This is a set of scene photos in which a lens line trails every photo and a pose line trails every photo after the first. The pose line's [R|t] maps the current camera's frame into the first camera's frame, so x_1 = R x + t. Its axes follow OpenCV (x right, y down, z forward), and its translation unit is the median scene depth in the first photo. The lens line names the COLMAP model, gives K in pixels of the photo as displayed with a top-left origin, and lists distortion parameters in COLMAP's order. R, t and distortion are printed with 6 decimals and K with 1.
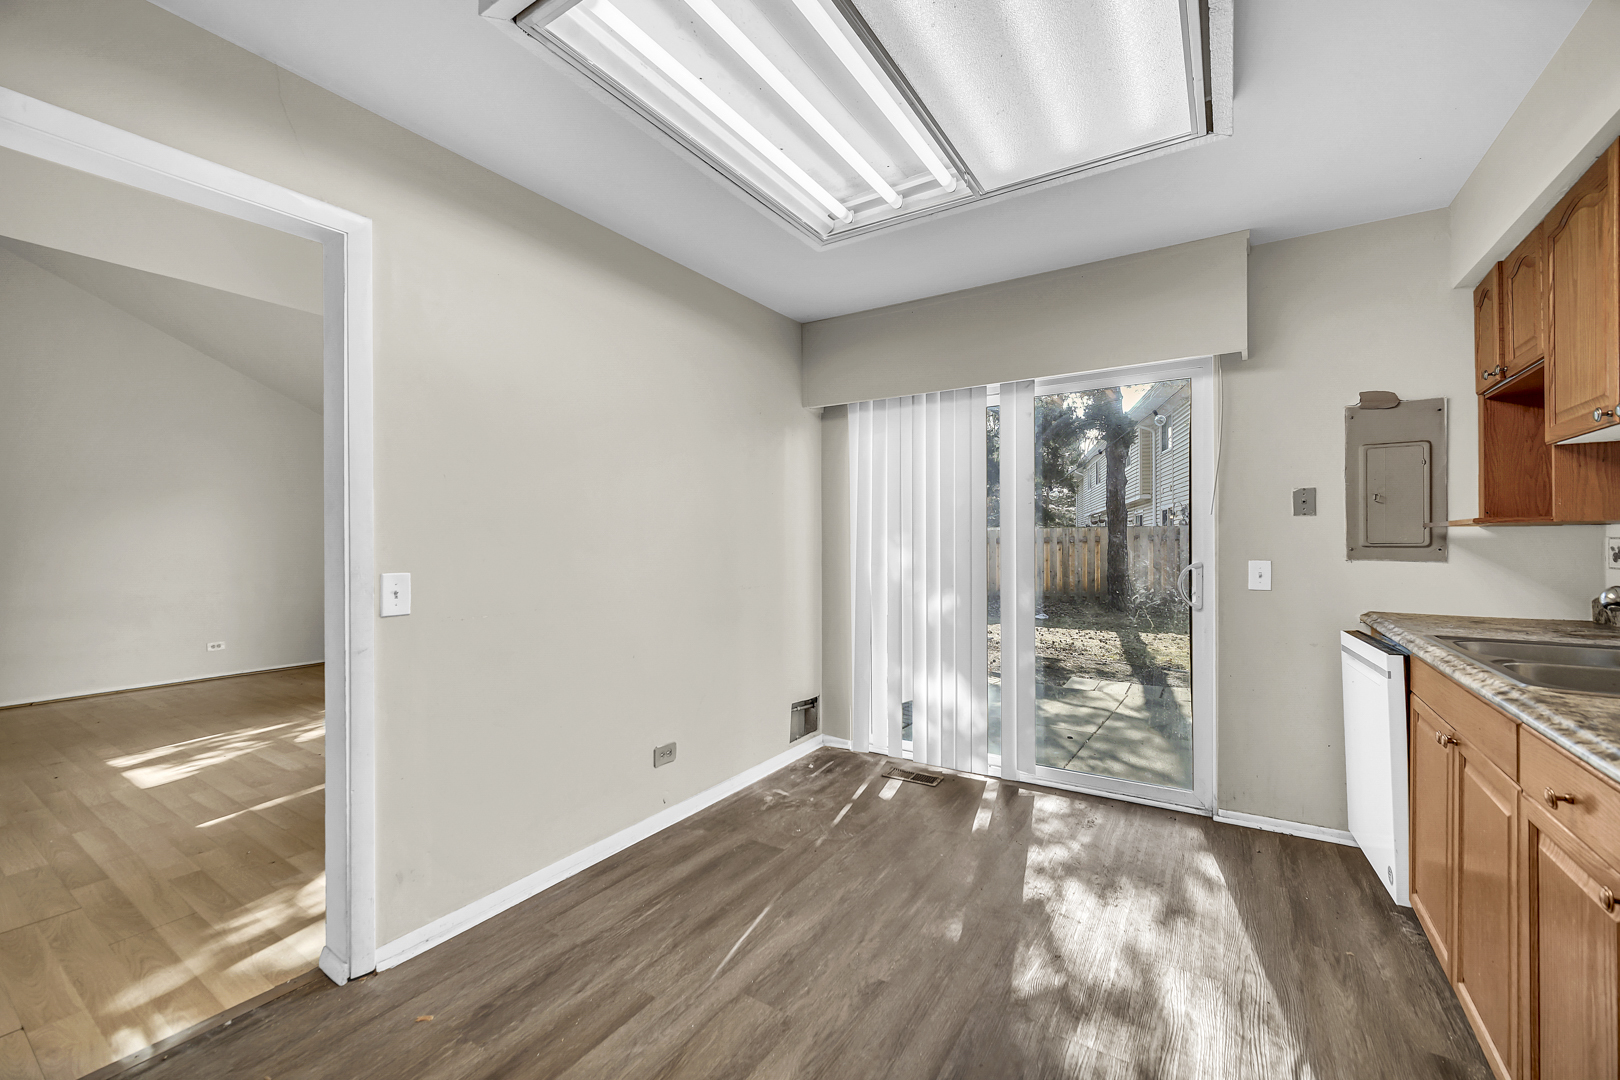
lens RADIAL K [[650.3, 0, 810.0], [0, 650.3, 540.0], [0, 0, 1]] dist [-0.000755, -0.000309]
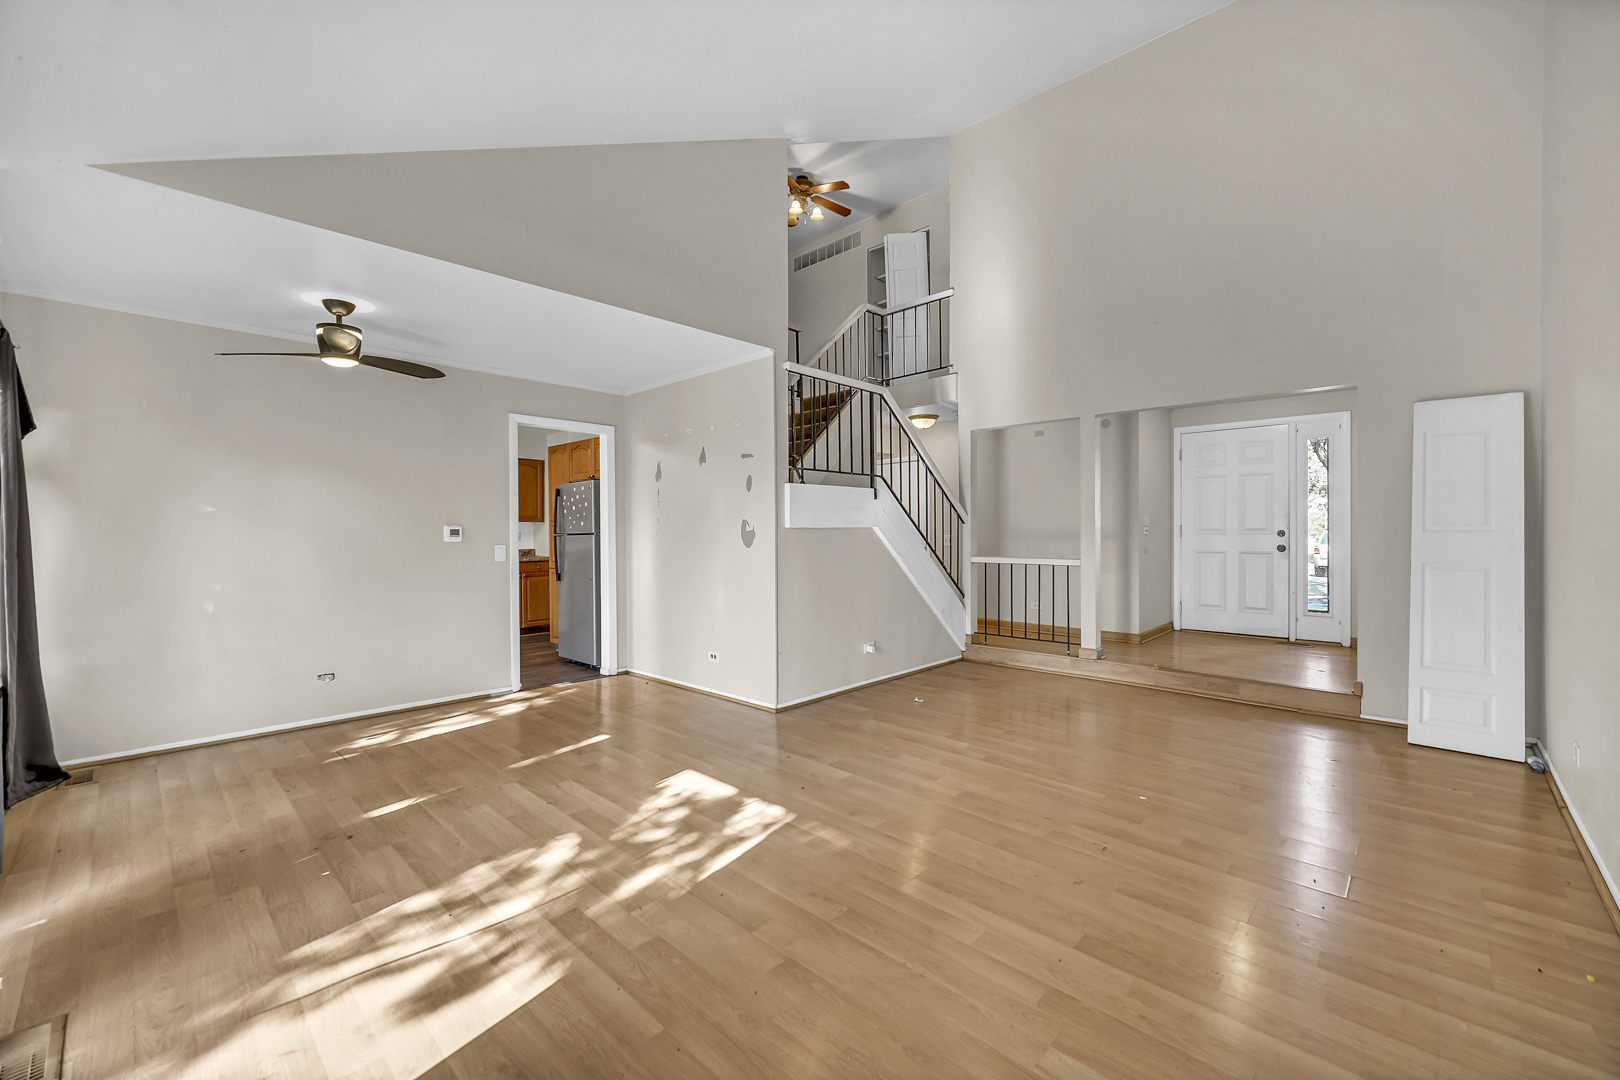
lens RADIAL K [[650.3, 0, 810.0], [0, 650.3, 540.0], [0, 0, 1]] dist [-0.000755, -0.000309]
pose [[-0.982603, 0.006163, 0.185614, -1.655780], [0.008410, 0.999901, 0.011320, 0.008522], [-0.185526, 0.012684, -0.982558, 2.326734]]
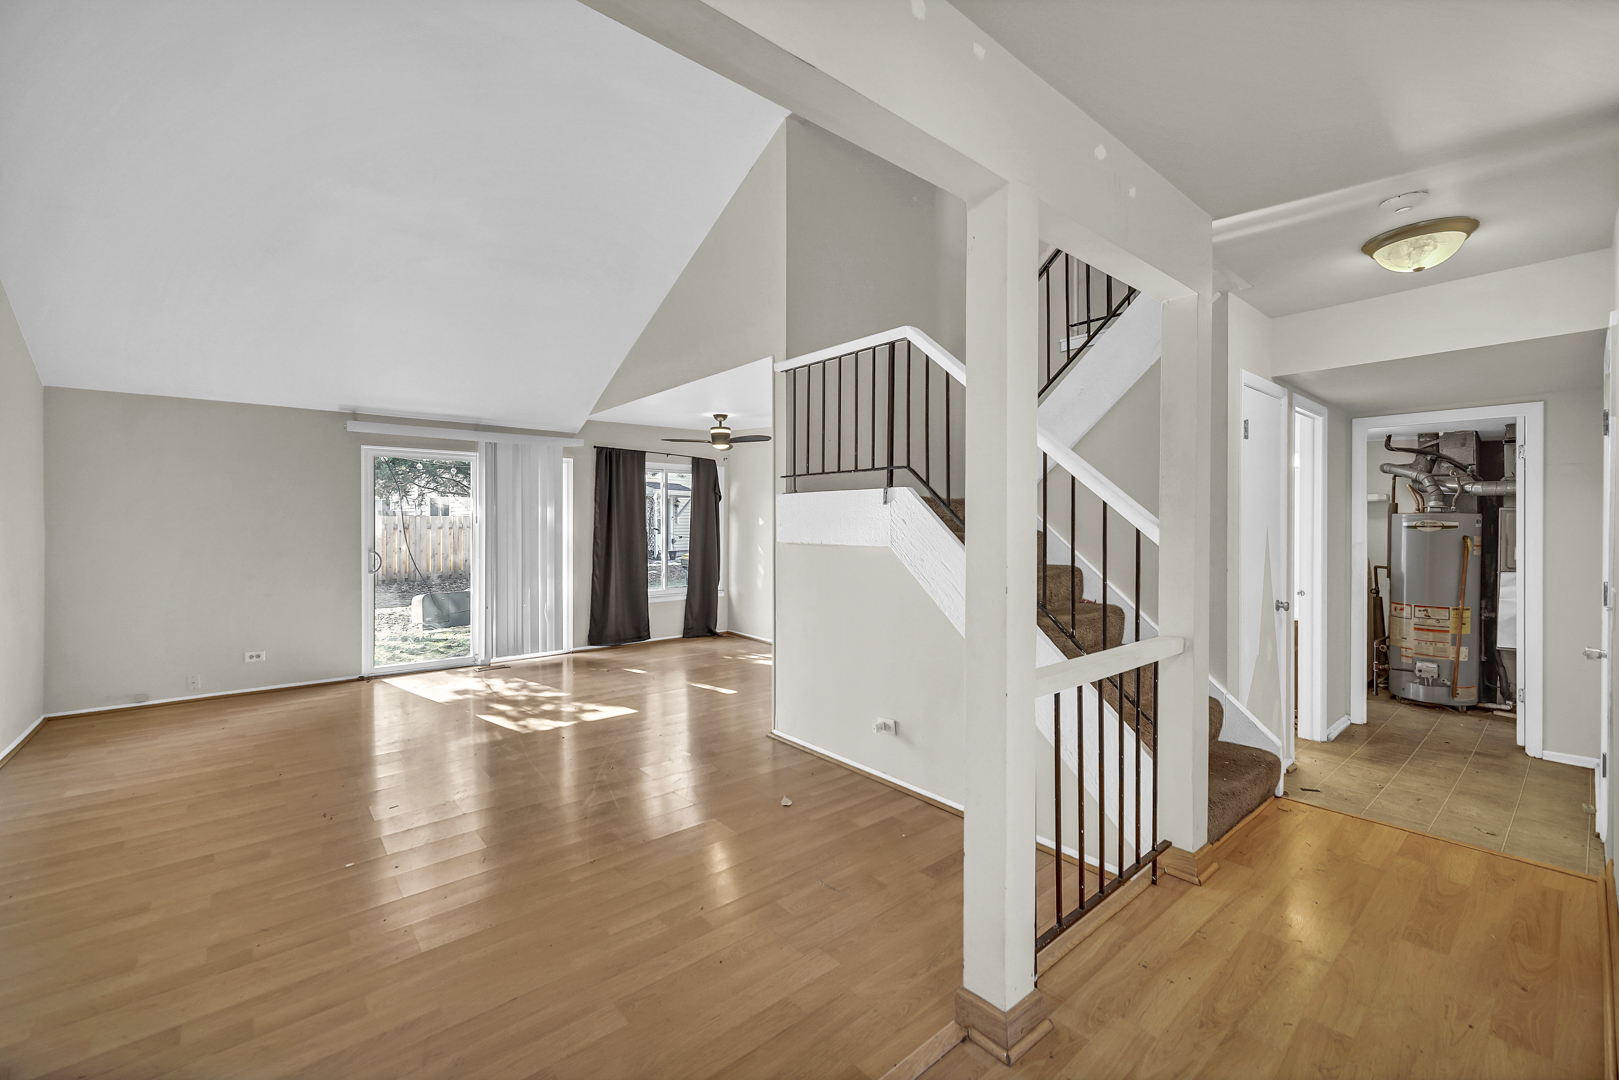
lens RADIAL K [[660.0, 0, 816.7], [0, 660.0, 527.4], [0, 0, 1]] dist [-0.000173, -0.000258]
pose [[0.288334, -0.002519, 0.957527, -2.729667], [-0.004085, 0.999984, 0.003861, -0.045807], [-0.957521, -0.005024, 0.288319, 0.223147]]
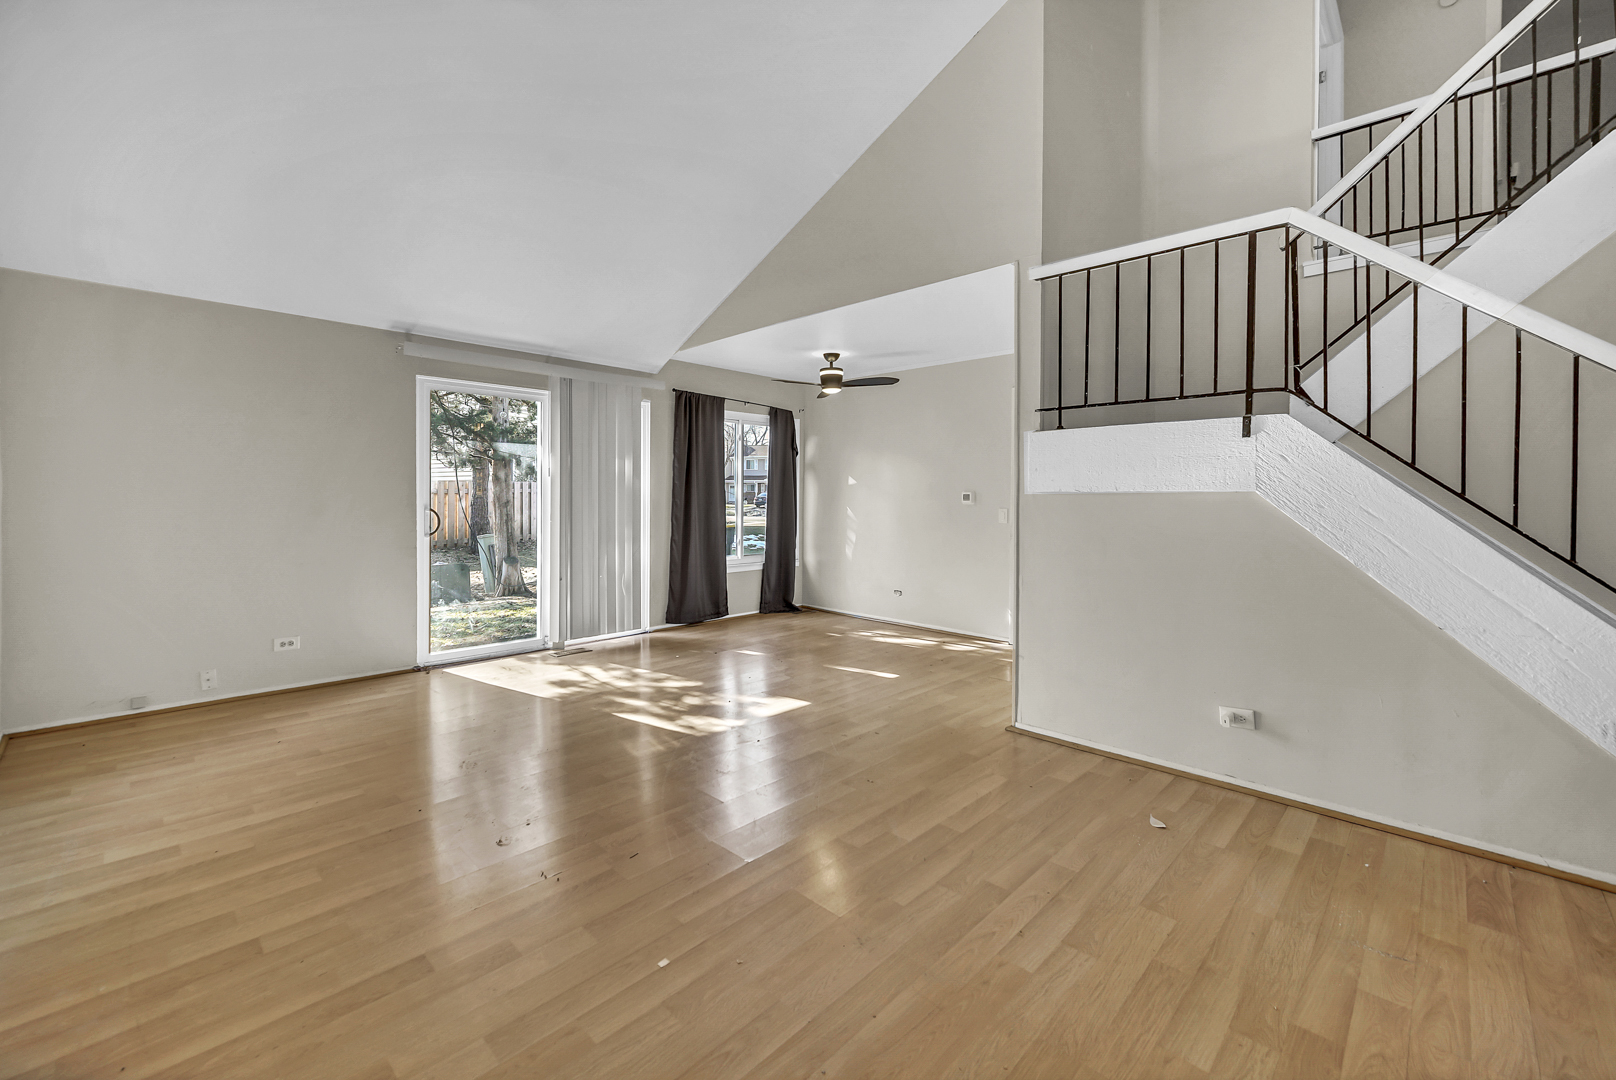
lens RADIAL K [[665.3, 0, 817.7], [0, 665.3, 507.4], [0, 0, 1]] dist [-0.002727, 0.000026]
pose [[0.189838, -0.009569, 0.981769, -2.591220], [-0.008059, 0.999904, 0.011304, 0.012909], [-0.981782, -0.010058, 0.189743, 0.894921]]
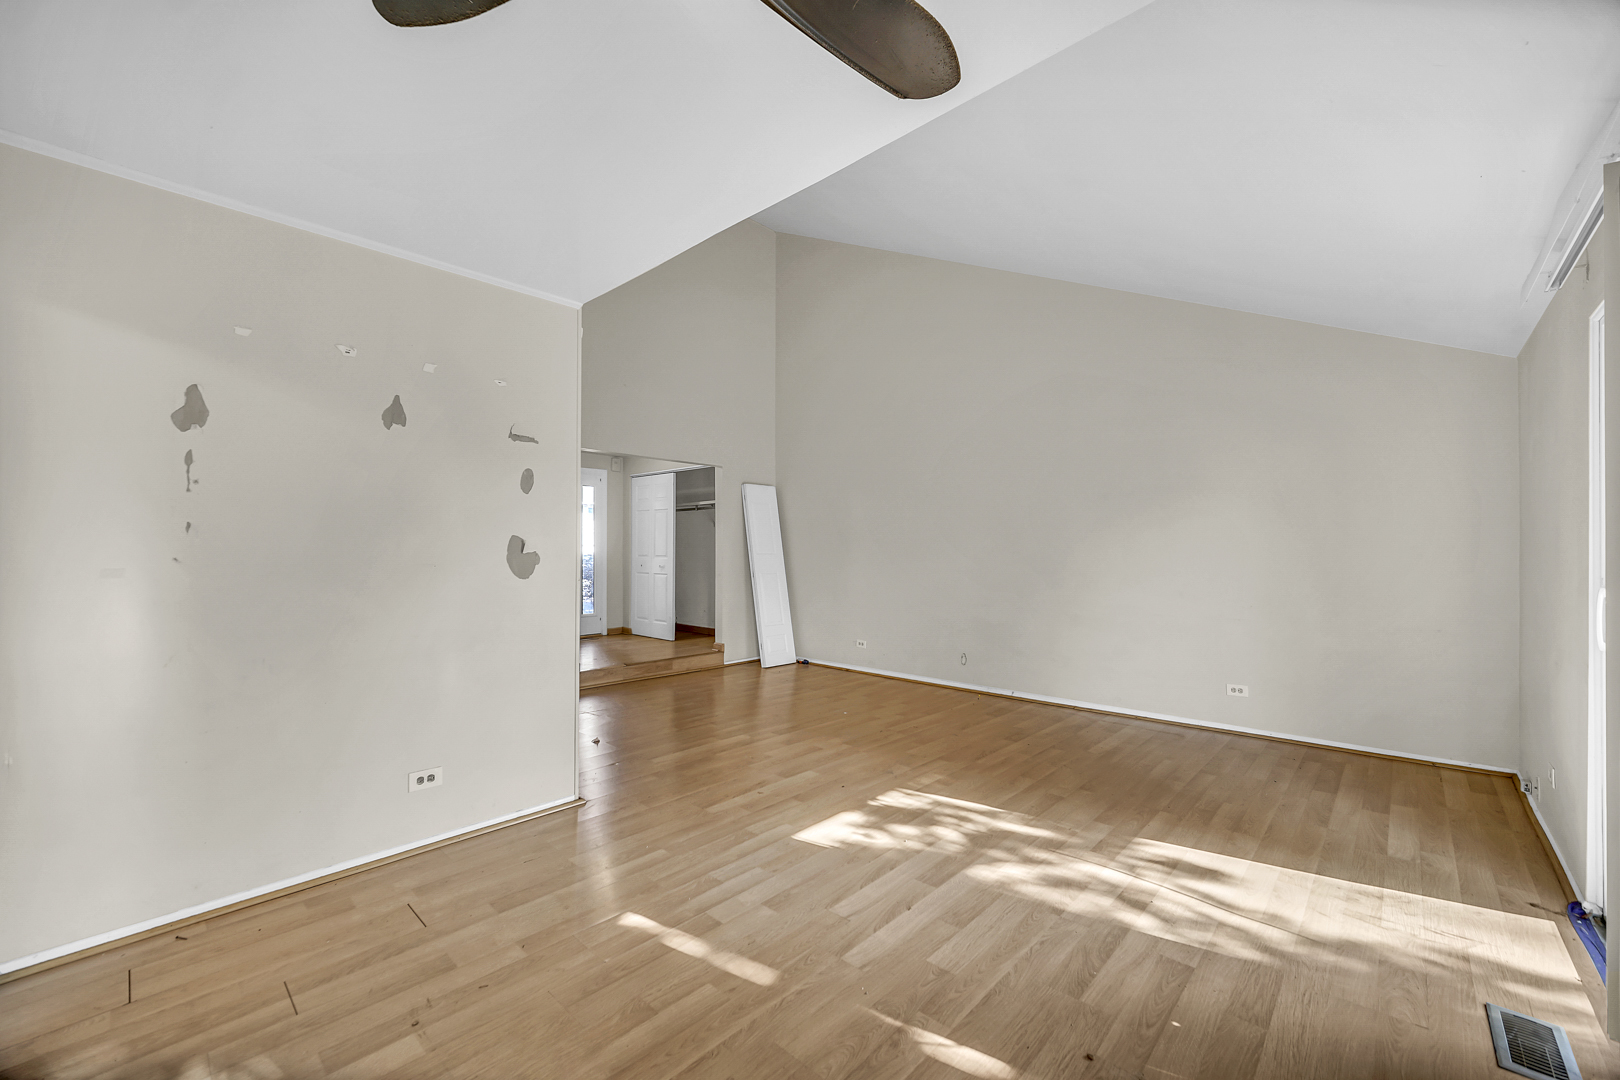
lens RADIAL K [[637.8, 0, 810.0], [0, 637.8, 540.0], [0, 0, 1]] dist [0.000211, 0.000073]
pose [[-0.178534, -0.013200, -0.983845, -0.212038], [-0.000147, 0.999910, -0.013389, -0.004389], [0.983934, -0.002245, -0.178519, 1.384063]]
